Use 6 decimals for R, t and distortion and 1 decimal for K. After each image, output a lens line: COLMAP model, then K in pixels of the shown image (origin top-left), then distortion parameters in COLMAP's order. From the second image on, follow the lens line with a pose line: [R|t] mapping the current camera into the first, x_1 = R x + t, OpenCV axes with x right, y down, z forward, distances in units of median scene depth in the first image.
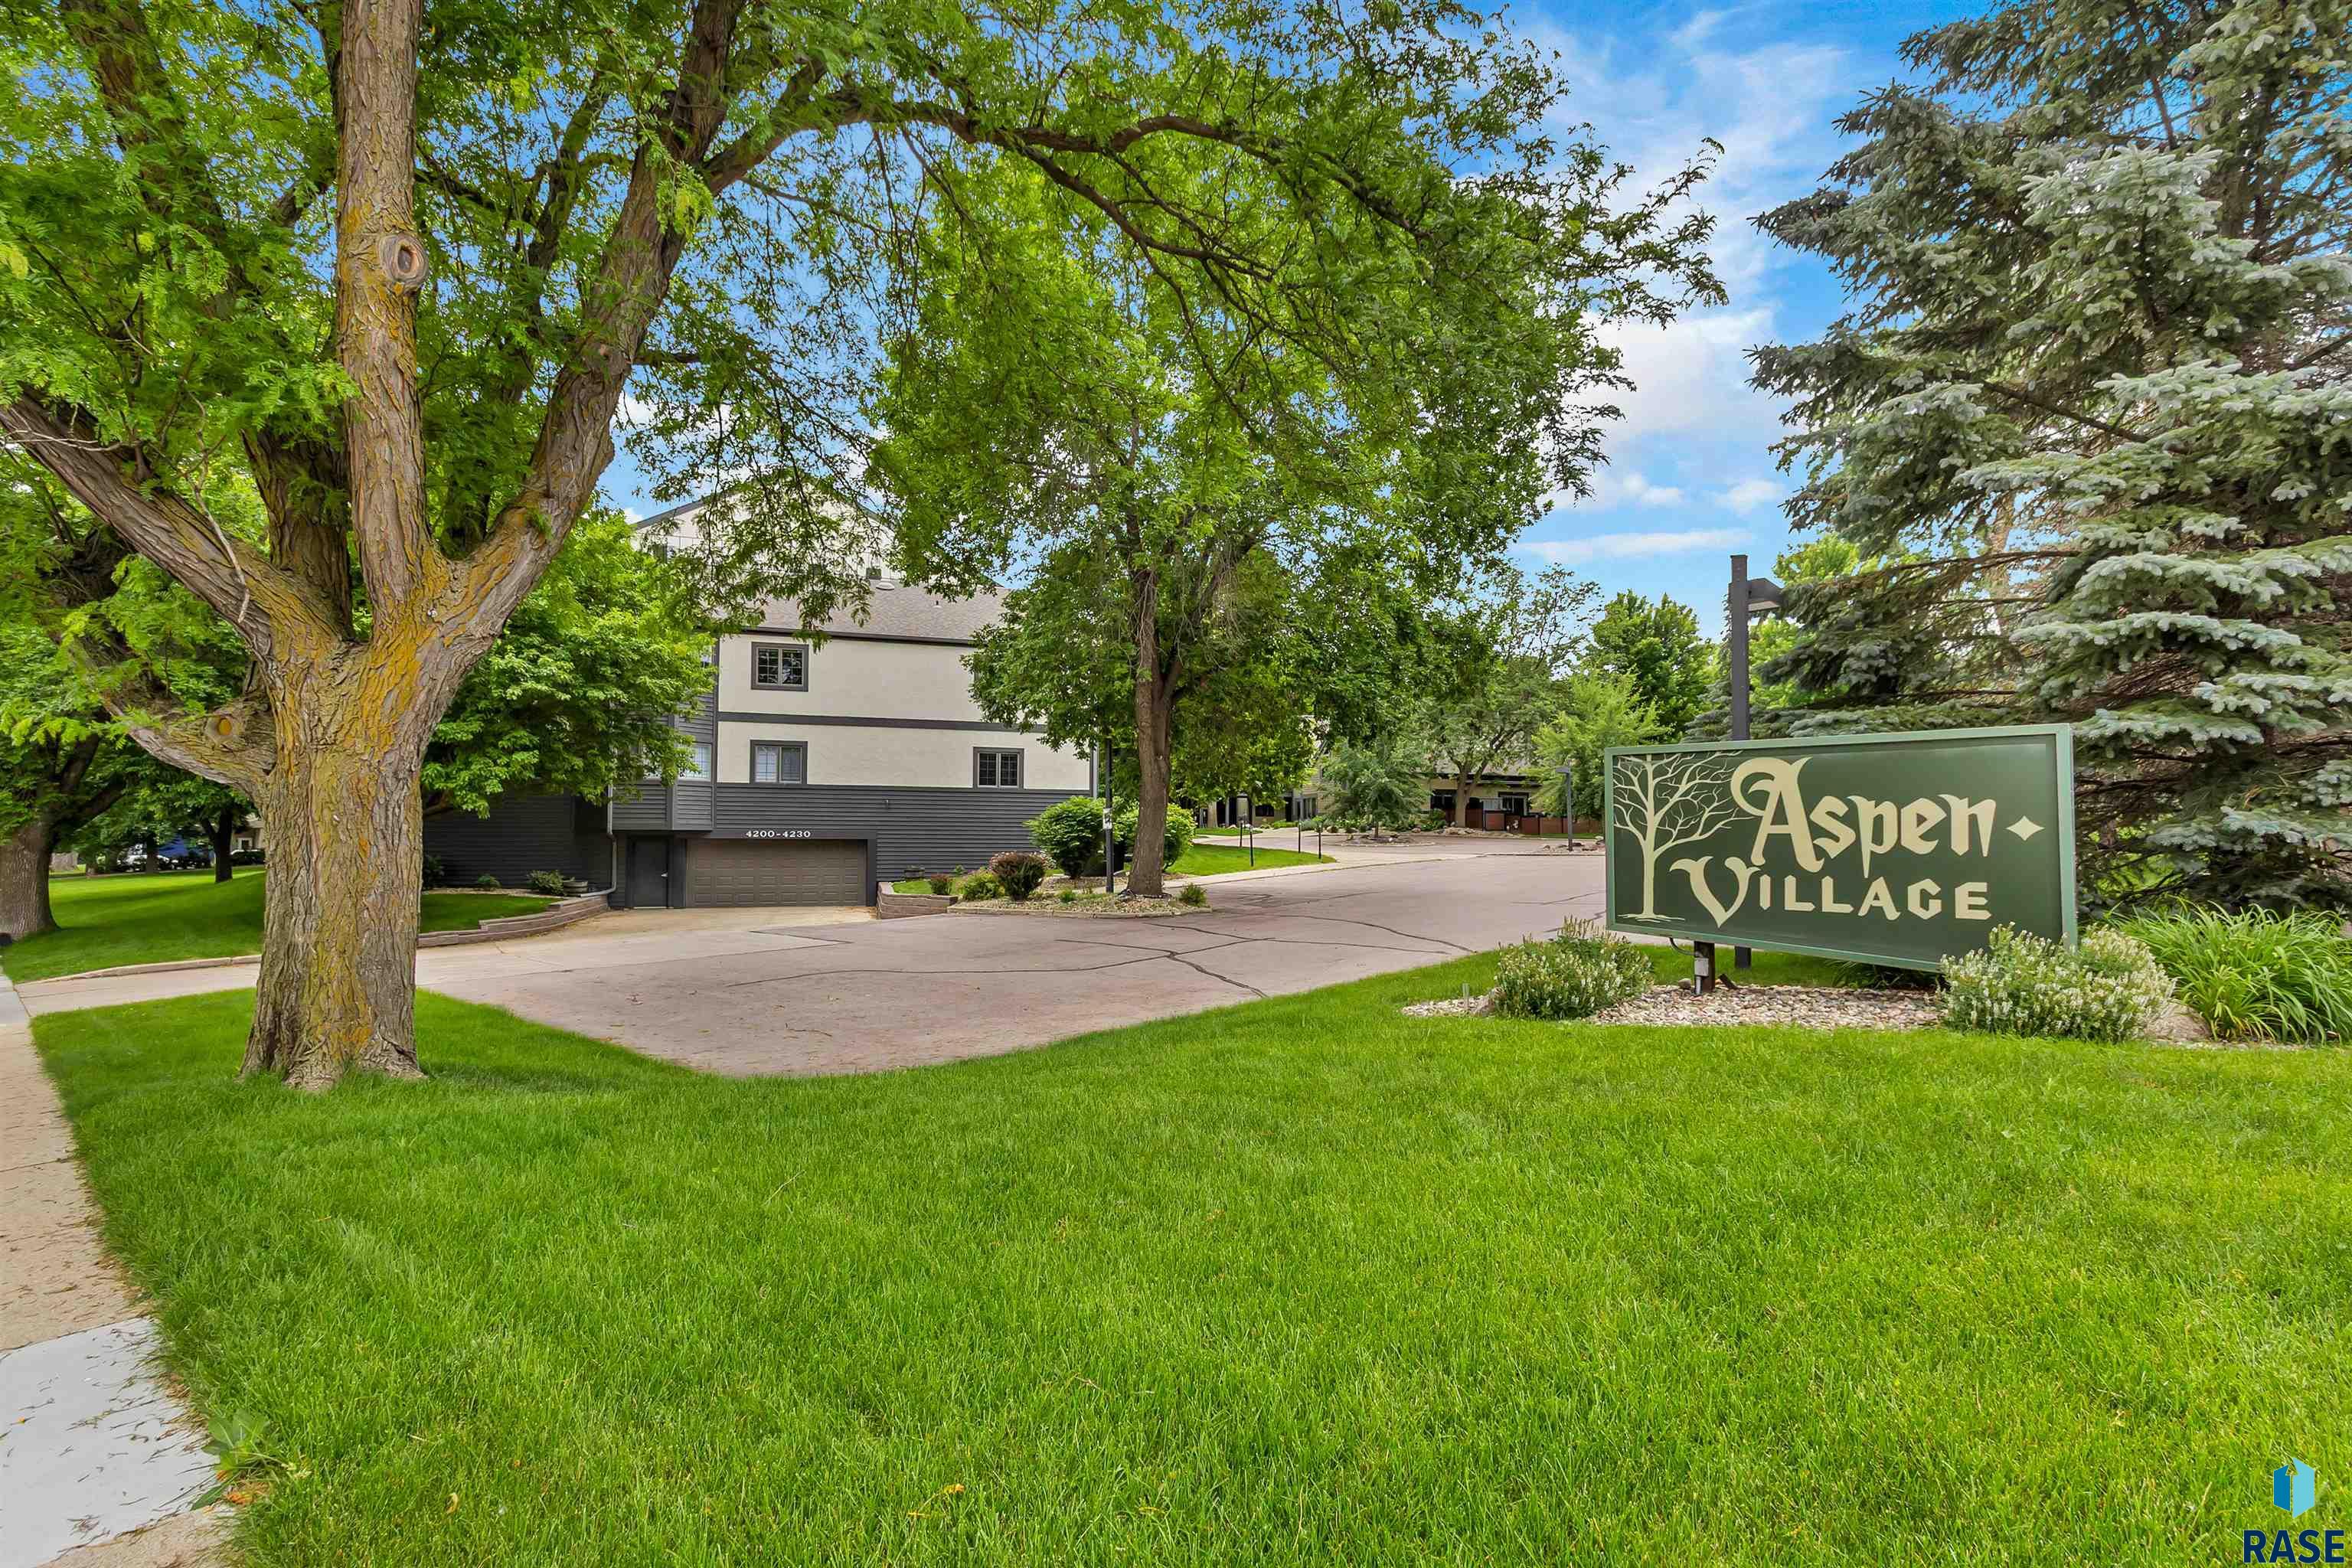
lens RADIAL K [[1085.5, 0, 1179.6], [0, 1085.5, 777.7], [0, 0, 1]] dist [0.001437, -0.000112]
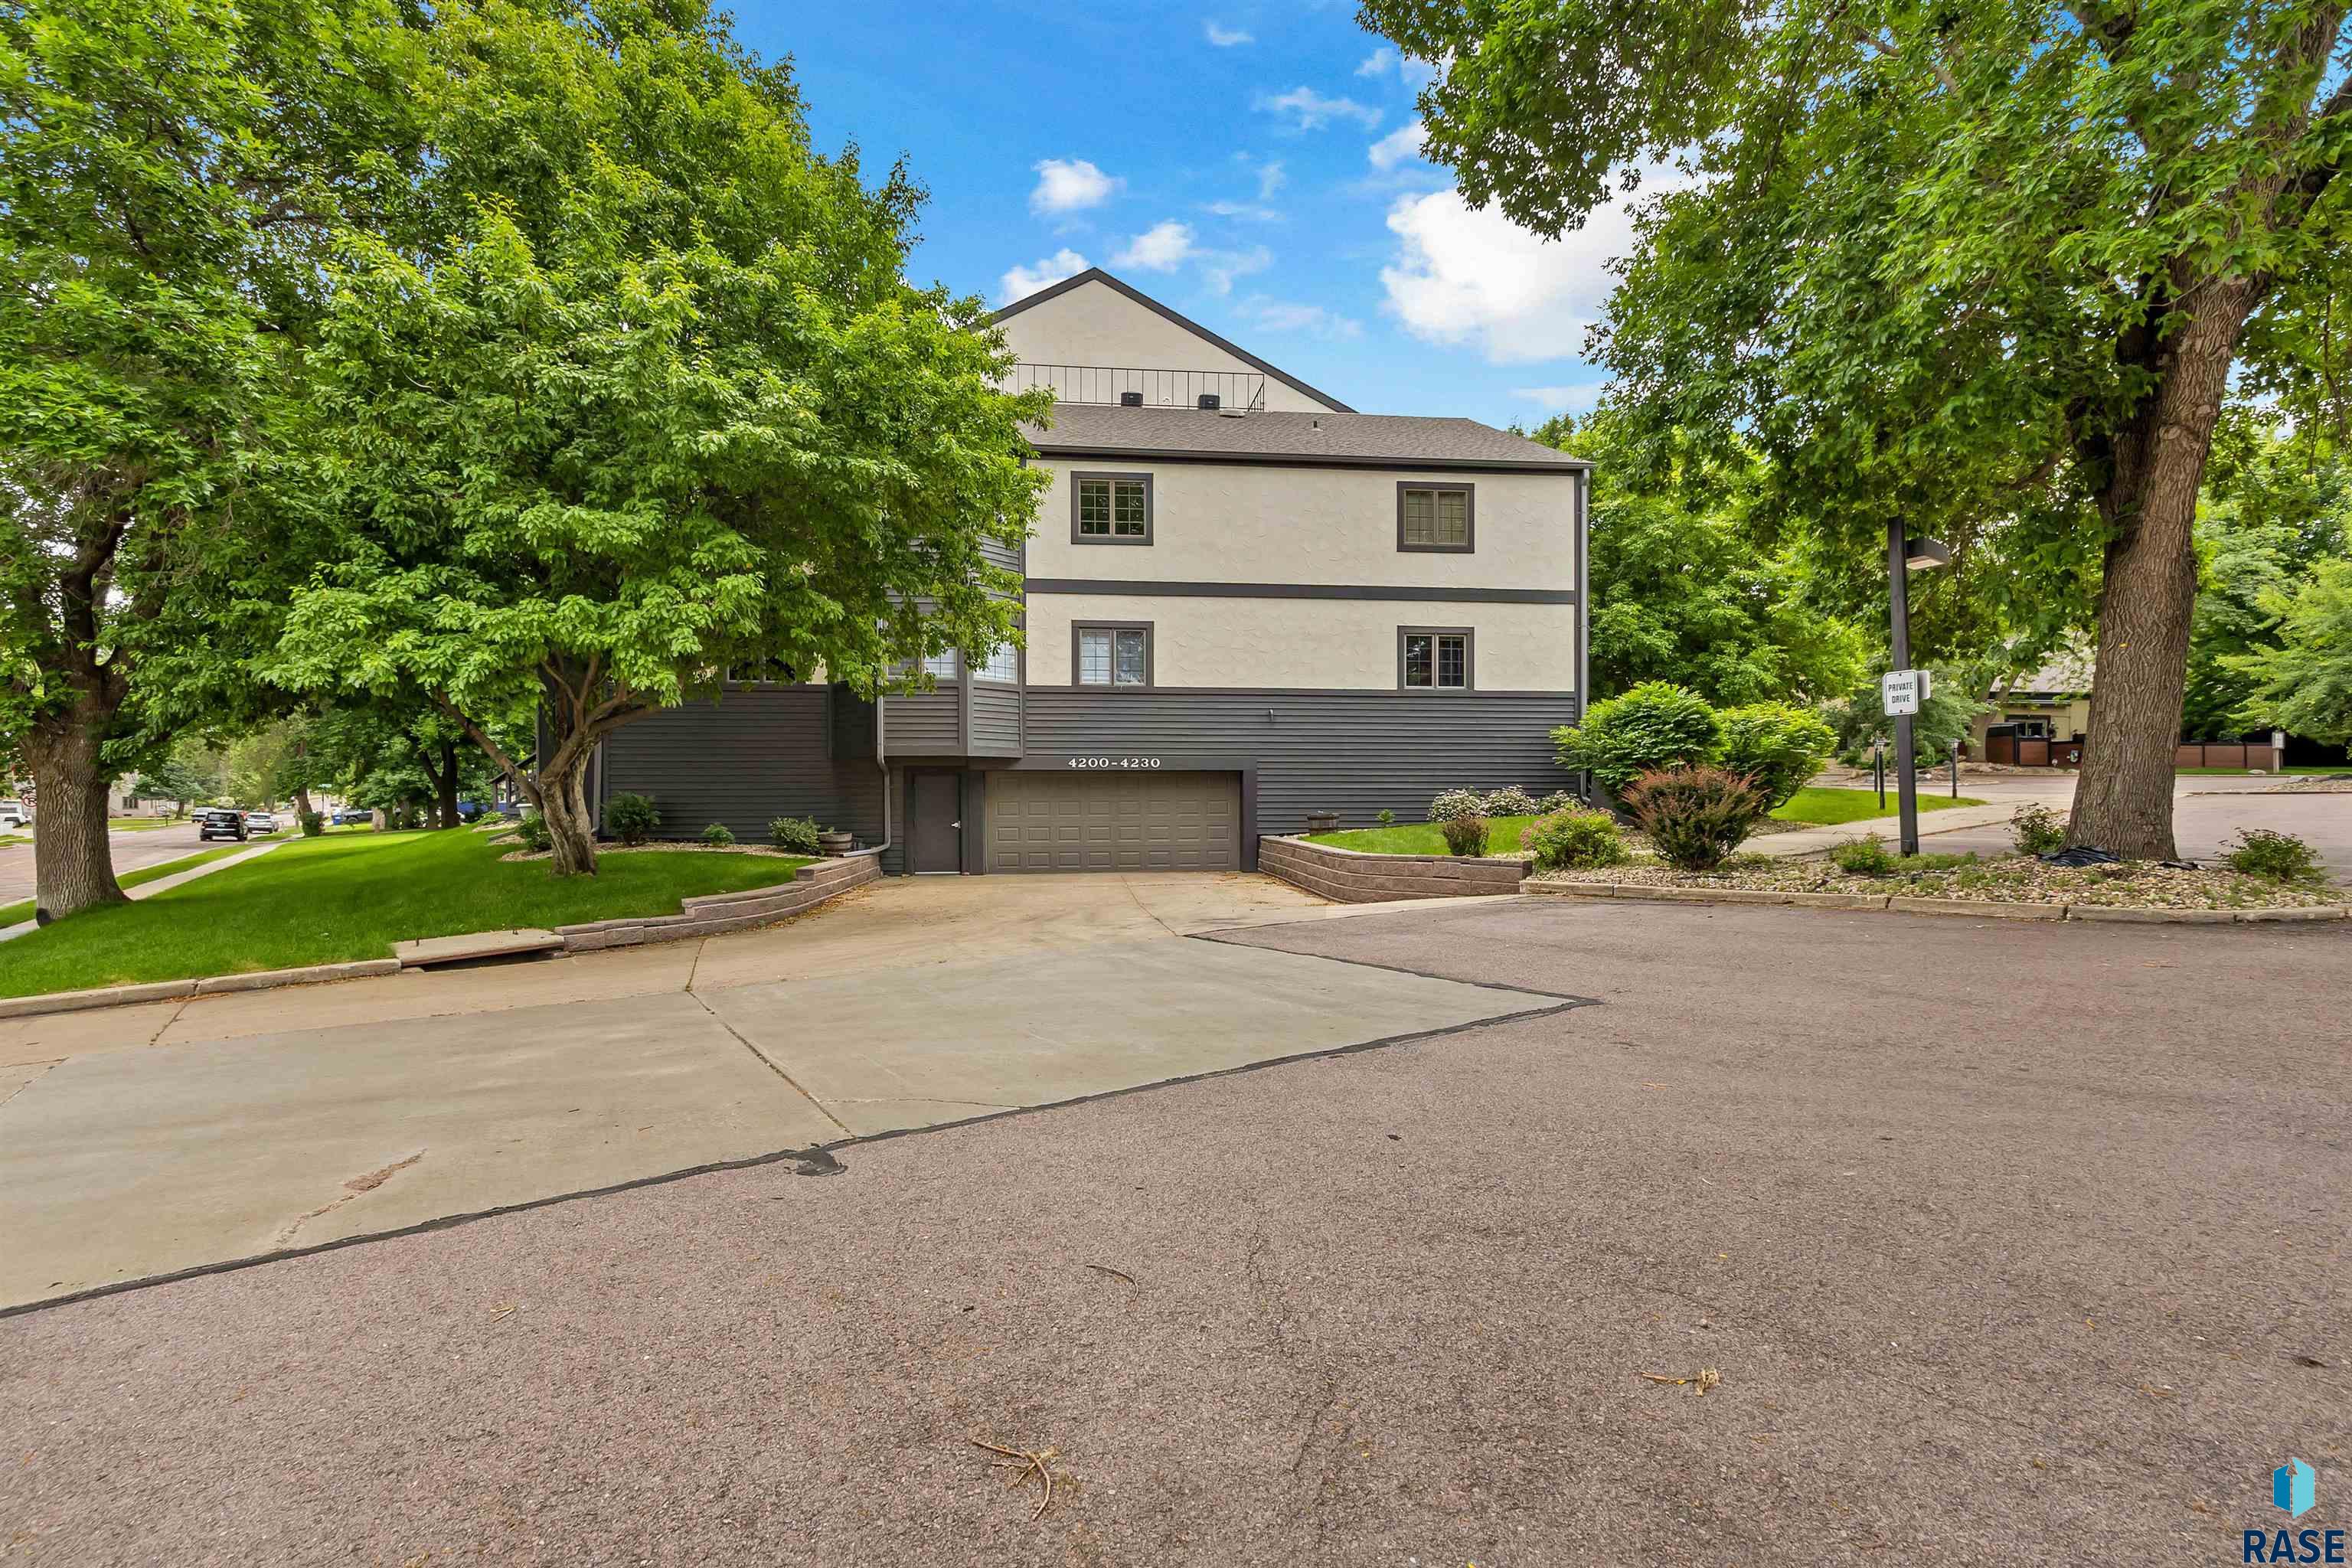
lens RADIAL K [[1085.5, 0, 1179.6], [0, 1085.5, 777.7], [0, 0, 1]] dist [0.001437, -0.000112]
pose [[0.980902, -0.009706, -0.194259, -0.219618], [0.016925, 0.999225, 0.035538, 0.041332], [0.193763, -0.038147, 0.980306, 0.390128]]
